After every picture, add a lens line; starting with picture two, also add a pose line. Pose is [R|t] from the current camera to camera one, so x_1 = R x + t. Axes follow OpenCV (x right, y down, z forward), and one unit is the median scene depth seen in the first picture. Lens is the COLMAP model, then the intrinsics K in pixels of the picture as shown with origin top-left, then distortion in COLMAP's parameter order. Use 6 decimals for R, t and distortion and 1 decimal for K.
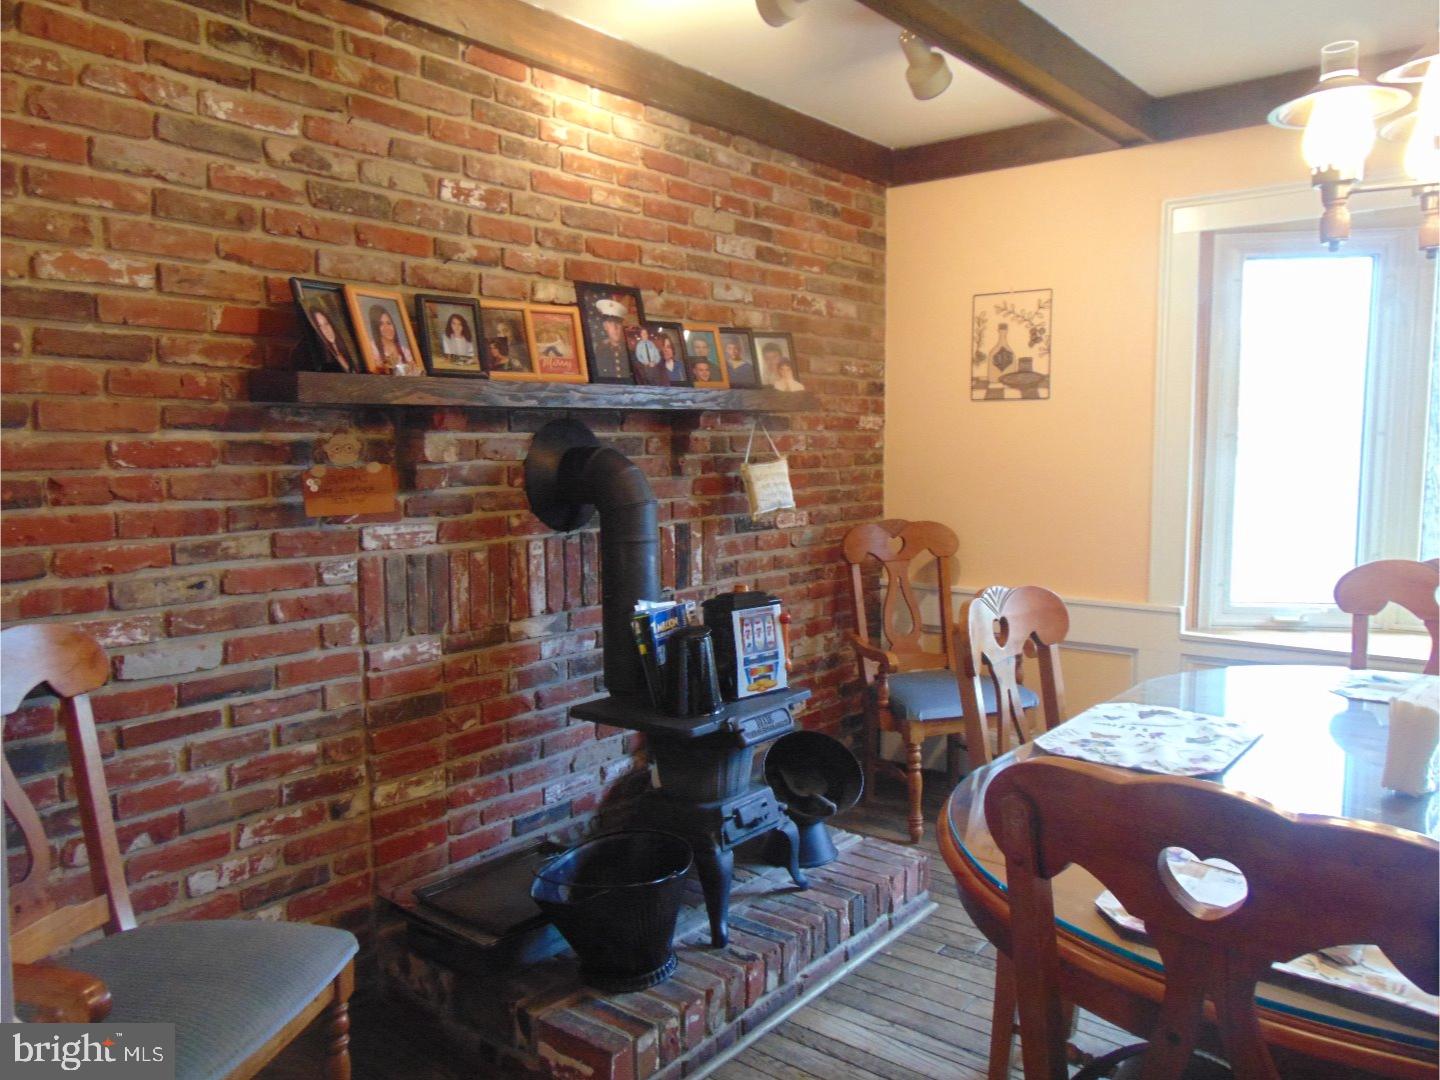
lens RADIAL K [[1086.0, 0, 719.4], [0, 1086.0, 540.1], [0, 0, 1]] dist [-0.008205, 0.028779]
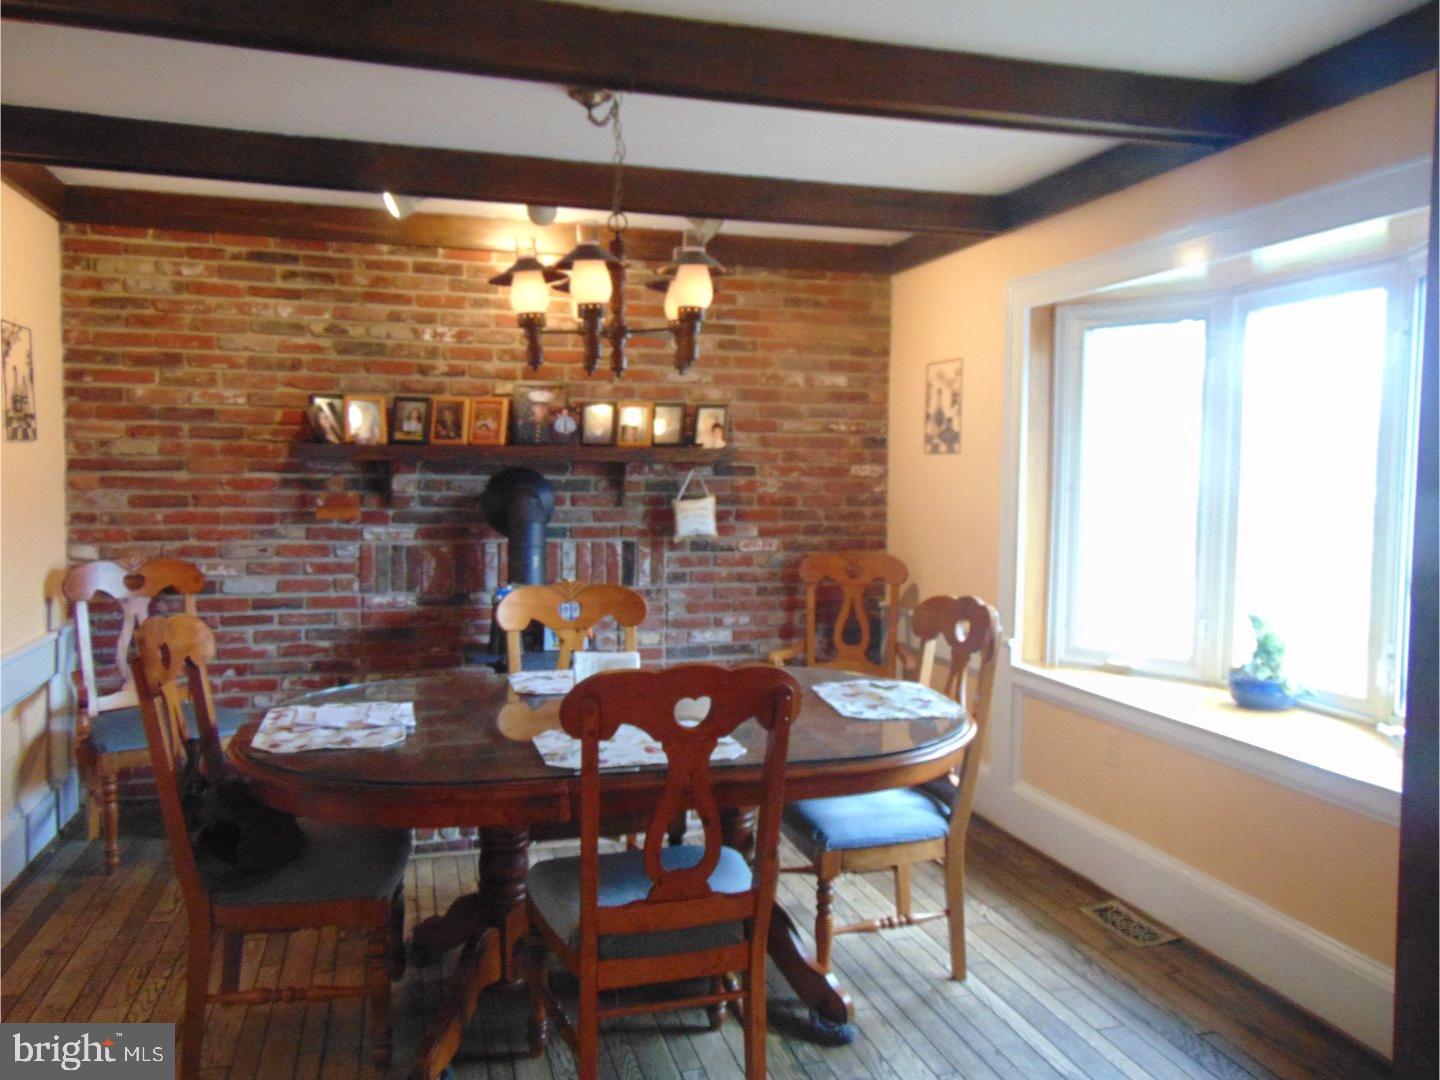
lens RADIAL K [[1086.0, 0, 718.2], [0, 1086.0, 542.6], [0, 0, 1]] dist [-0.008205, 0.028779]
pose [[0.816747, 0.051752, -0.574670, 1.109467], [-0.069416, 0.997549, -0.008823, -0.010311], [0.572805, 0.047098, 0.818338, -0.125769]]
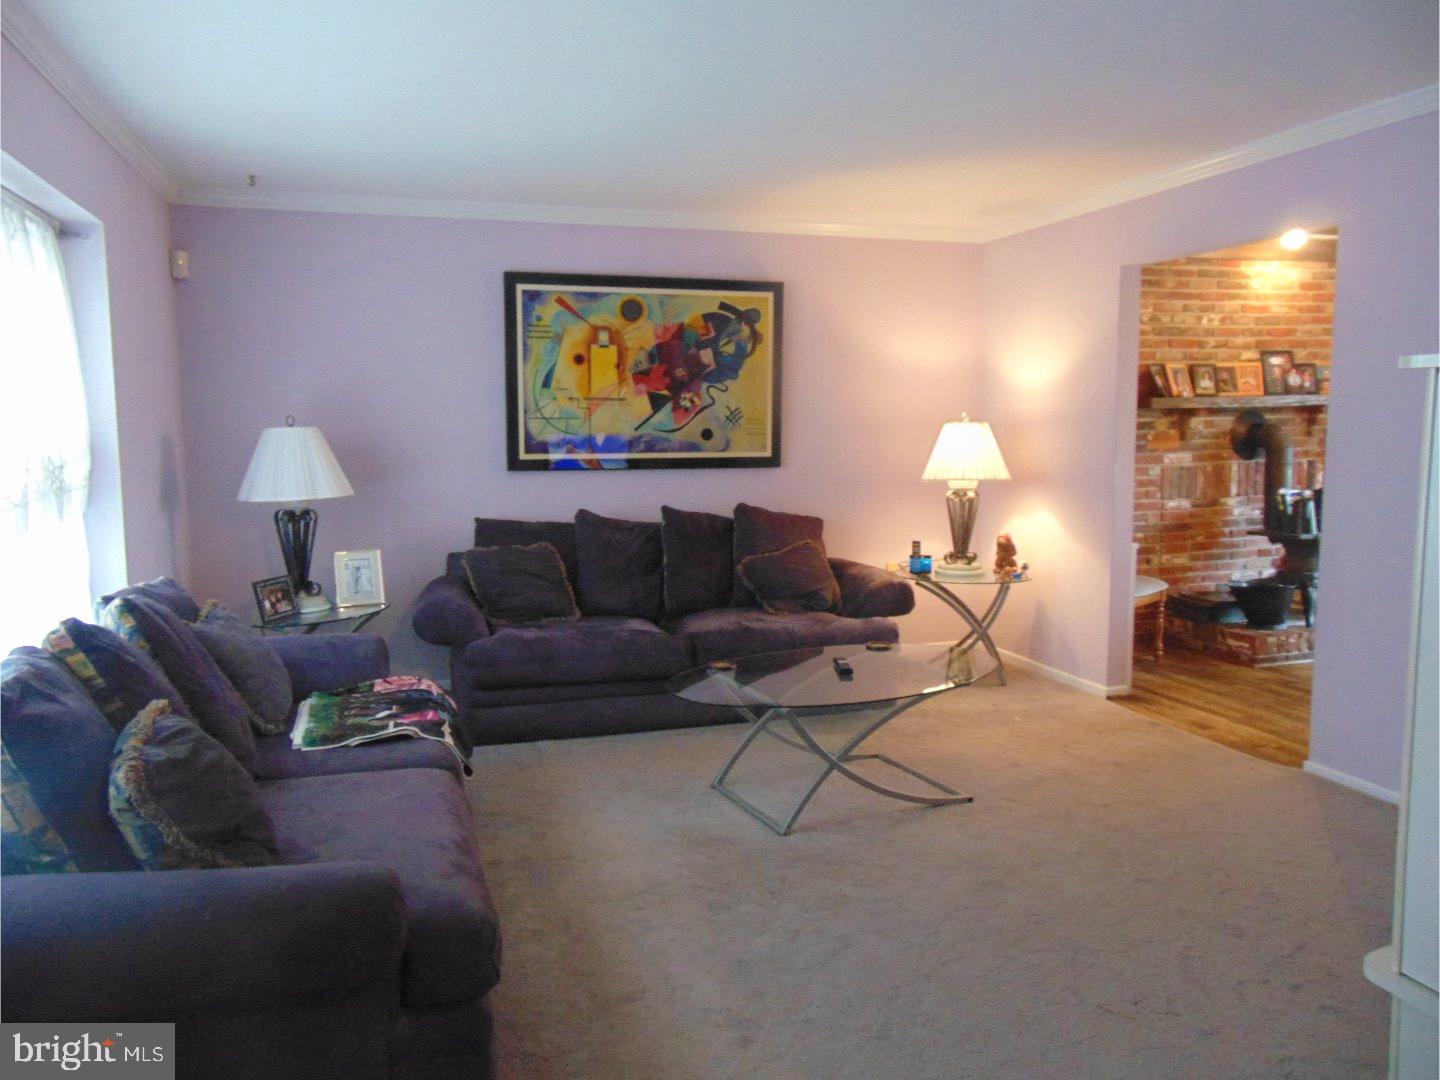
lens RADIAL K [[1086.0, 0, 718.2], [0, 1086.0, 543.1], [0, 0, 1]] dist [-0.008205, 0.028779]
pose [[0.831933, 0.055677, -0.552075, 0.219981], [-0.040649, 0.998395, 0.039433, 0.133489], [0.553385, -0.010364, 0.832861, -1.667138]]
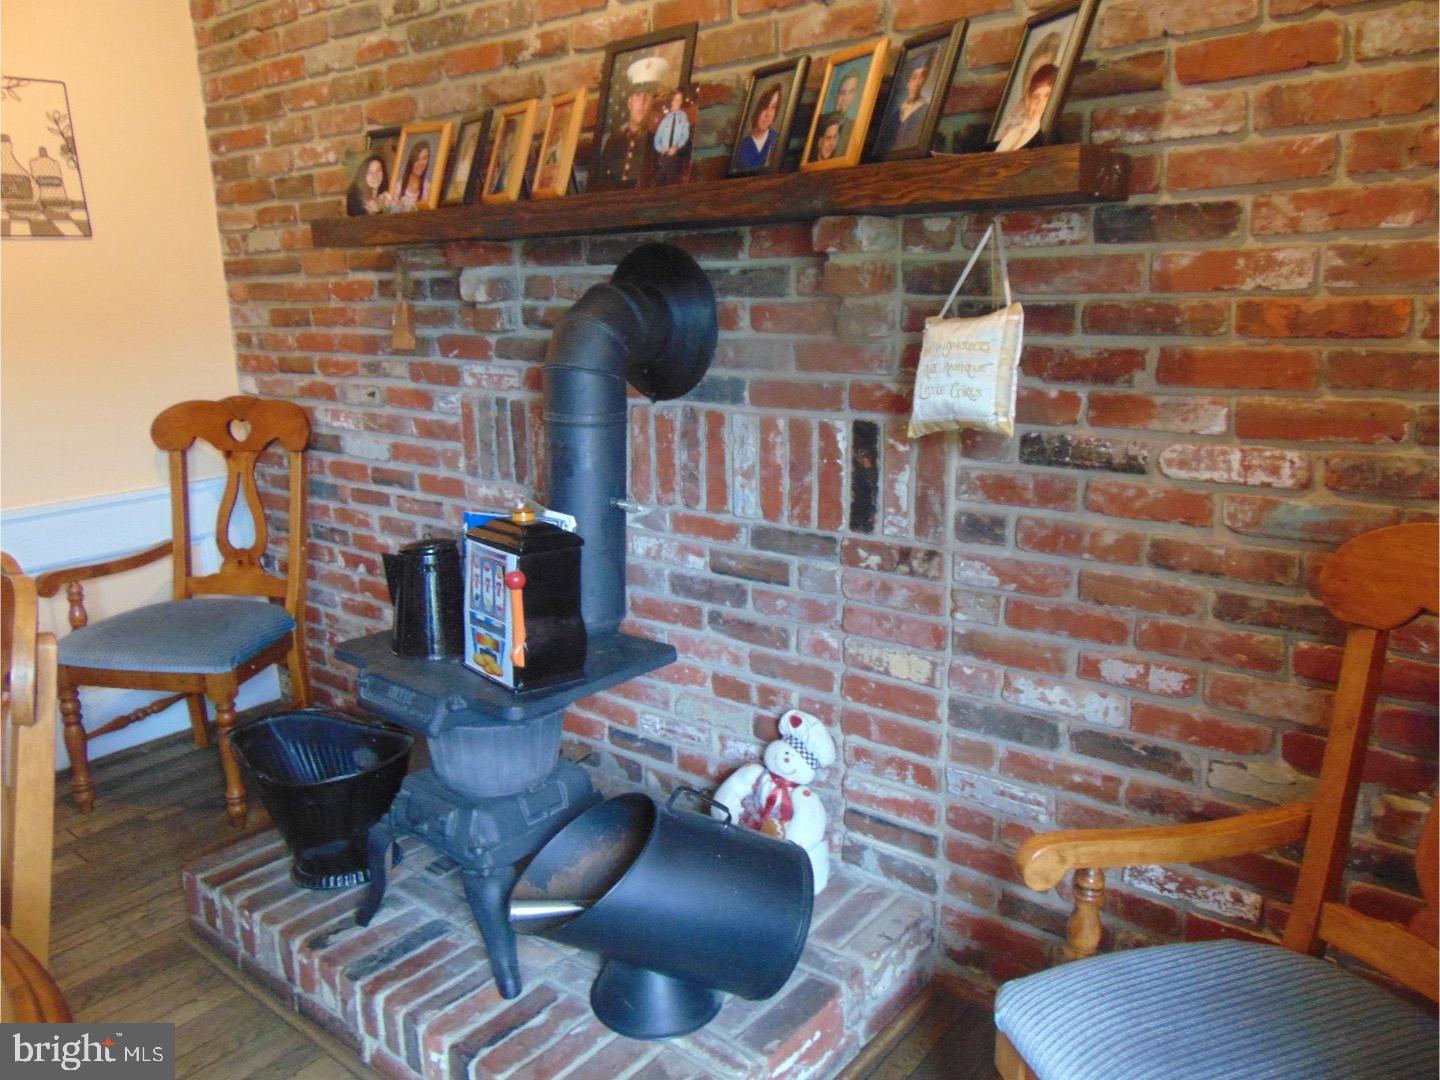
lens RADIAL K [[1086.0, 0, 708.2], [0, 1086.0, 537.9], [0, 0, 1]] dist [-0.008205, 0.028779]
pose [[-0.009562, 0.239670, -0.970807, 0.673087], [-0.070749, 0.968257, 0.239737, -0.108609], [0.997448, 0.070975, 0.007698, 1.157412]]
